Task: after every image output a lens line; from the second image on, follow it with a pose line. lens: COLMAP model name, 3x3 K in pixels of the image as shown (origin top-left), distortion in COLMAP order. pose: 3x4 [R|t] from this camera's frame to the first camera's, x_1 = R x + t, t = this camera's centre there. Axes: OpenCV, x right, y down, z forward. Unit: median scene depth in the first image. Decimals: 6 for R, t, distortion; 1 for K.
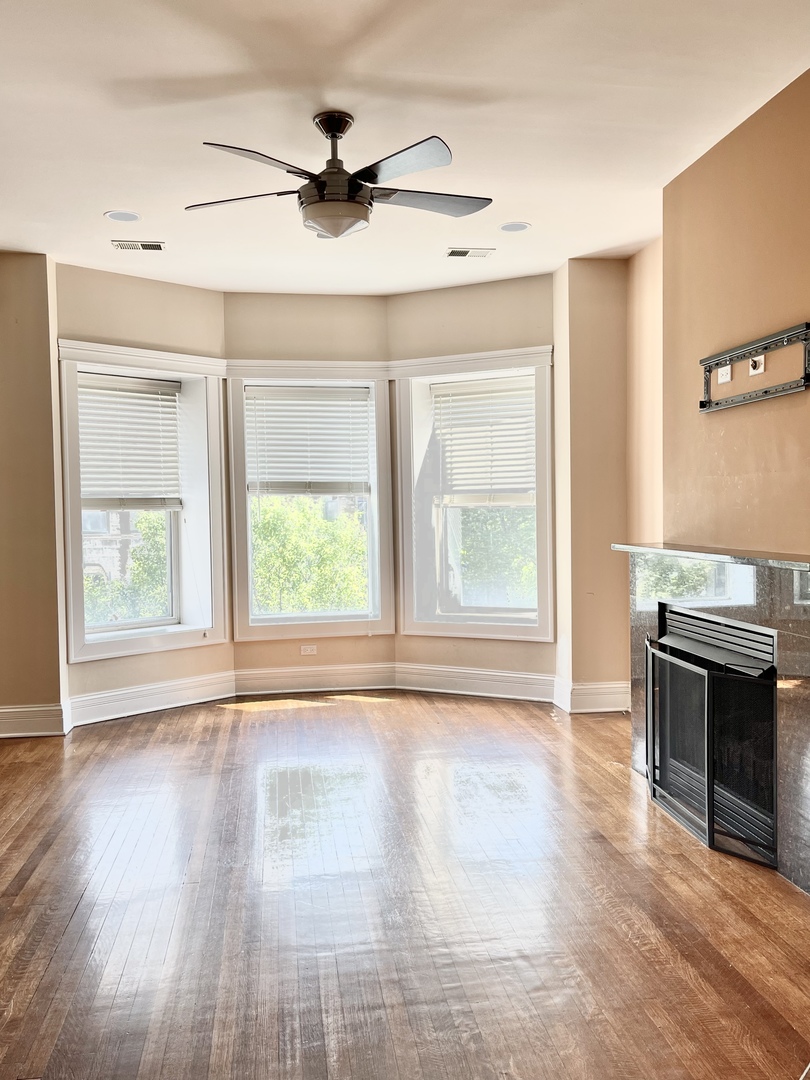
lens RADIAL K [[938.4, 0, 406.8], [0, 938.4, 542.2], [0, 0, 1]] dist [0.033238, -0.001066]
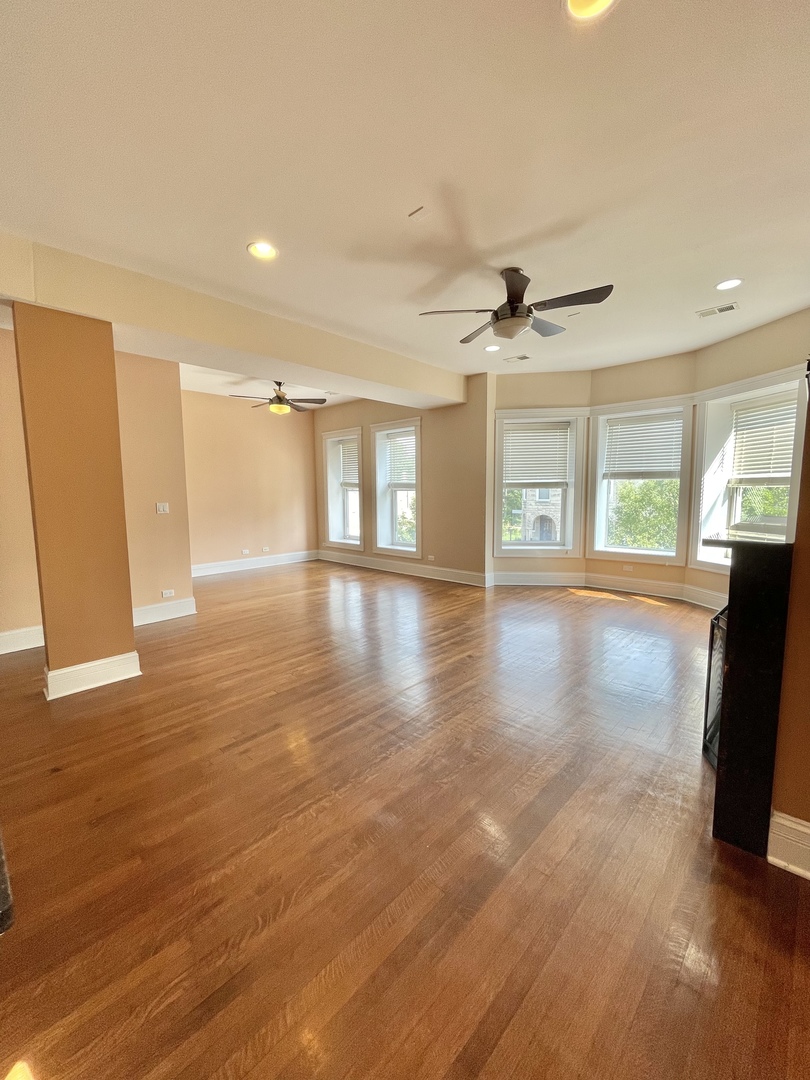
lens RADIAL K [[435.1, 0, 404.0], [0, 435.1, 533.9], [0, 0, 1]] dist [0.002229, -0.000011]
pose [[0.618705, 0.087238, -0.780765, 0.283487], [-0.028633, 0.995659, 0.088560, -0.010292], [0.785101, -0.032437, 0.618517, 0.177012]]
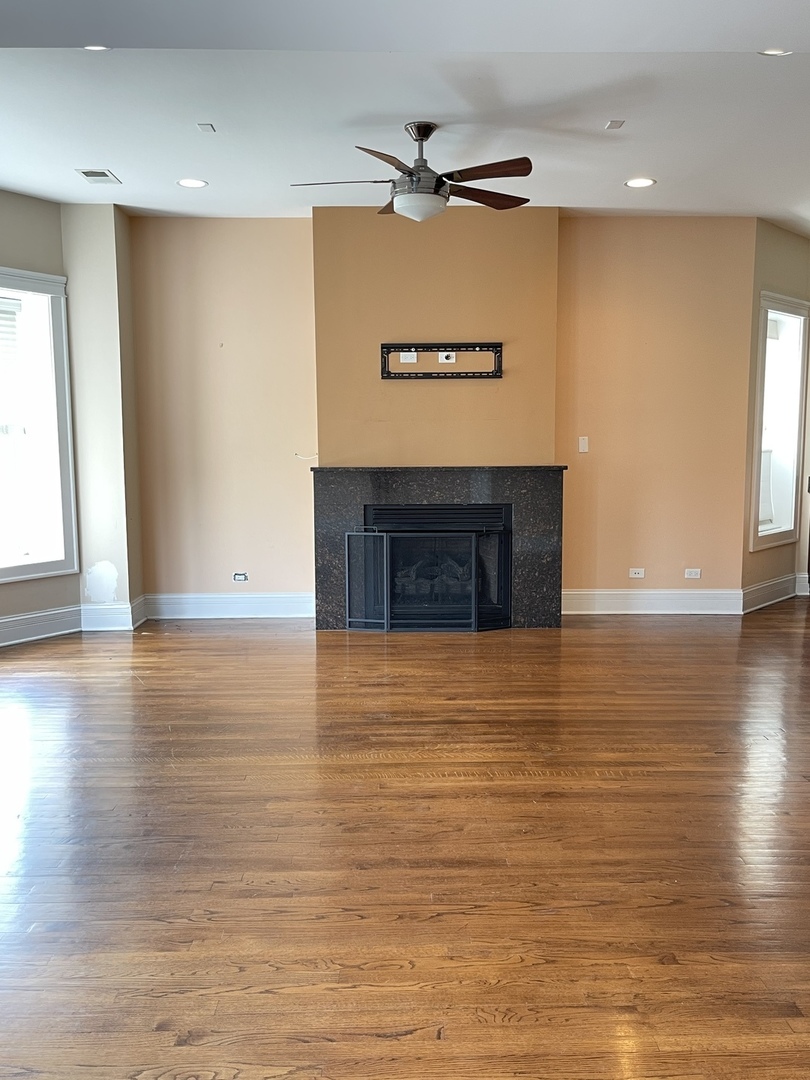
lens RADIAL K [[938.4, 0, 405.8], [0, 938.4, 538.2], [0, 0, 1]] dist [0.033238, -0.001066]
pose [[0.117950, -0.088286, 0.989087, -0.798411], [0.039953, 0.995655, 0.084107, -0.003192], [-0.992215, 0.029597, 0.120965, 0.510874]]
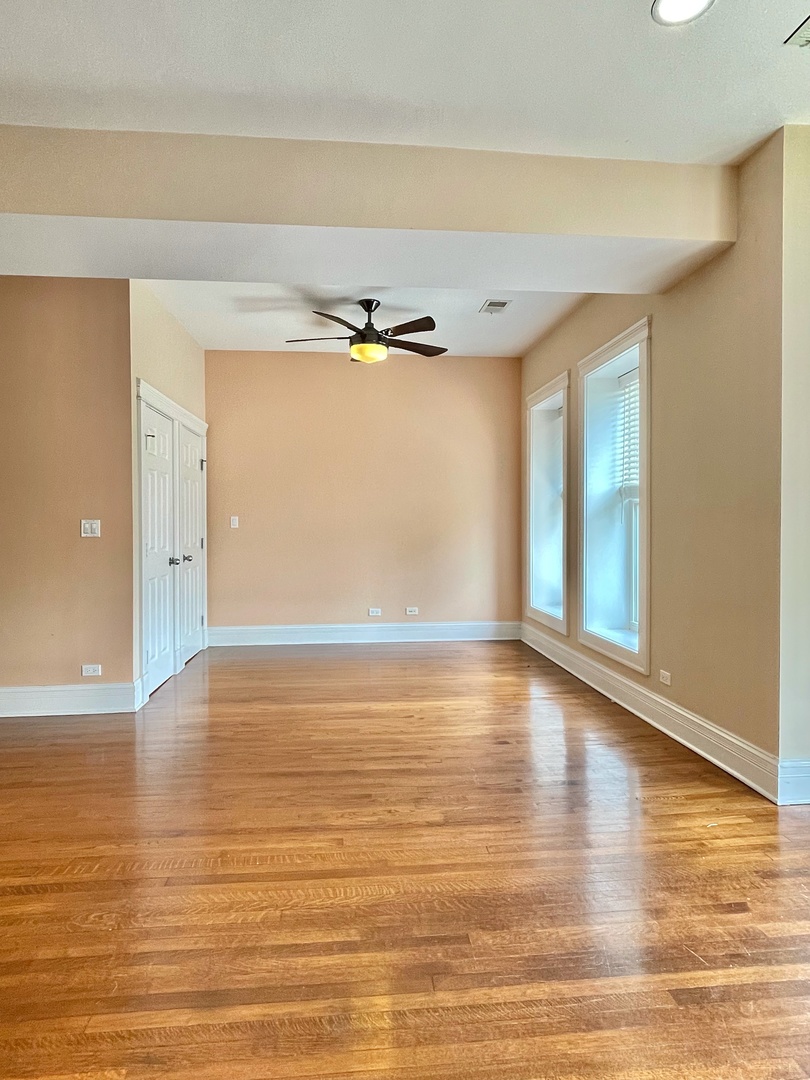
lens RADIAL K [[635.8, 0, 407.1], [0, 635.8, 544.8], [0, 0, 1]] dist [-0.009136, -0.001810]
pose [[-0.039646, 0.048108, -0.998055, 0.099678], [-0.032768, 0.998240, 0.049419, -0.003187], [0.998676, 0.034663, -0.038000, 0.643739]]
